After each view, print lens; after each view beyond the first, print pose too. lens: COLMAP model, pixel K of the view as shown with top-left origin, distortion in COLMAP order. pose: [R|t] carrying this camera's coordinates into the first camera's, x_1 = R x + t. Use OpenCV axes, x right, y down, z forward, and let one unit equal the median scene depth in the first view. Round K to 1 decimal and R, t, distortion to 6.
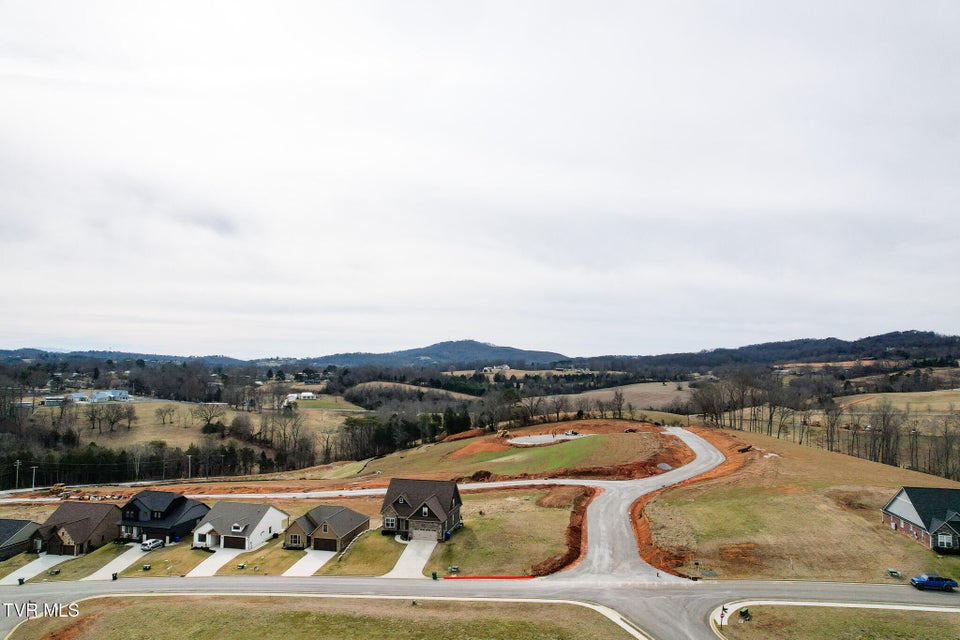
lens RADIAL K [[613.0, 0, 484.9], [0, 613.0, 320.2], [0, 0, 1]] dist [-0.070329, 0.058447]
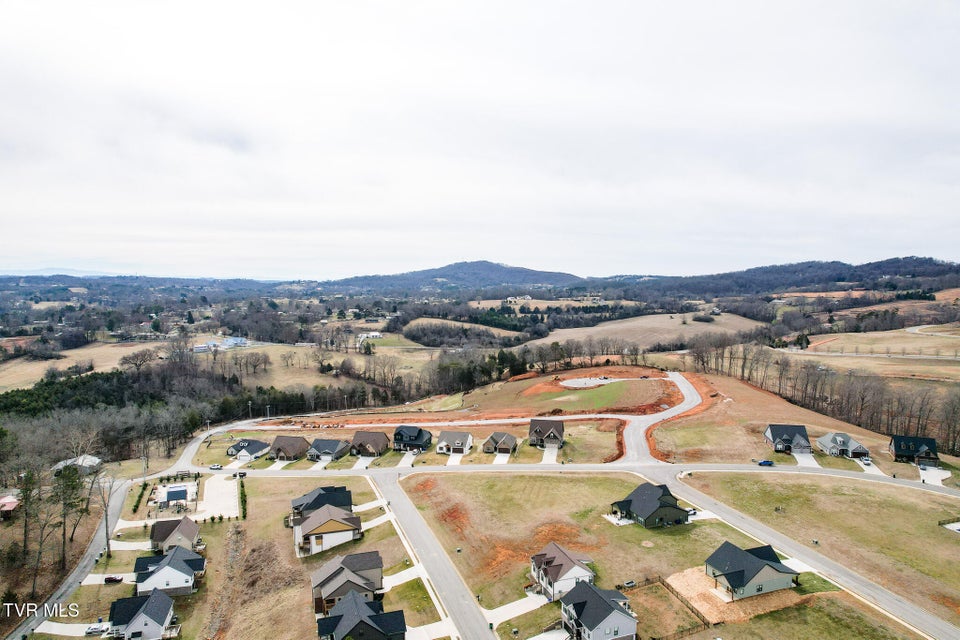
lens RADIAL K [[606.0, 0, 475.0], [0, 606.0, 323.5], [0, 0, 1]] dist [-0.040528, 0.019118]
pose [[0.999384, -0.010753, -0.033413, -0.128084], [0.015410, 0.989685, 0.142432, -0.171161], [0.031537, -0.142859, 0.989240, -0.474385]]
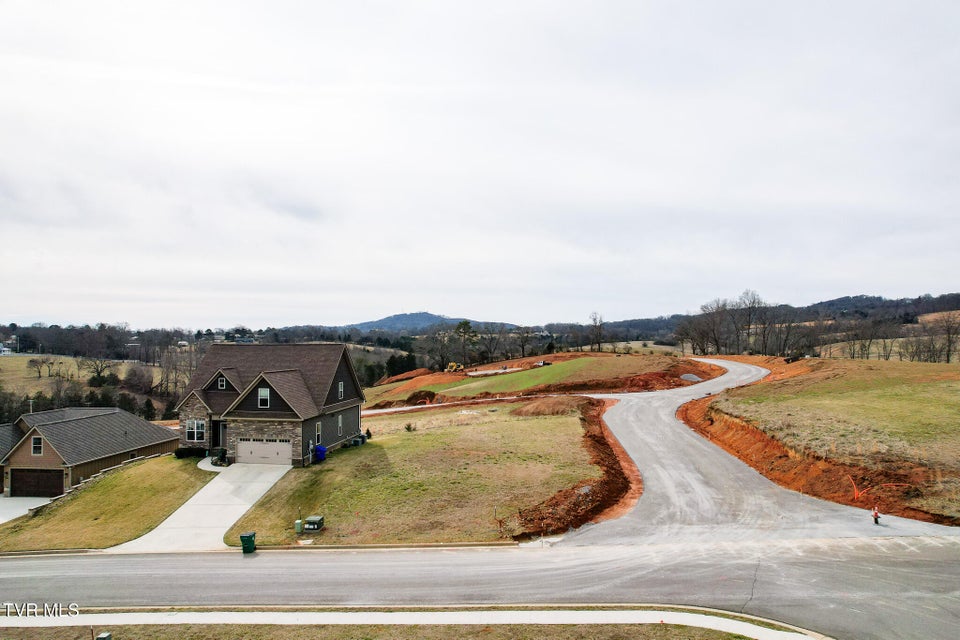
lens RADIAL K [[613.0, 0, 491.8], [0, 613.0, 320.5], [0, 0, 1]] dist [-0.070329, 0.058447]
pose [[0.996386, -0.005181, 0.084787, 0.011010], [0.001686, 0.999148, 0.041230, 0.104496], [-0.084929, -0.040938, 0.995546, 0.242270]]
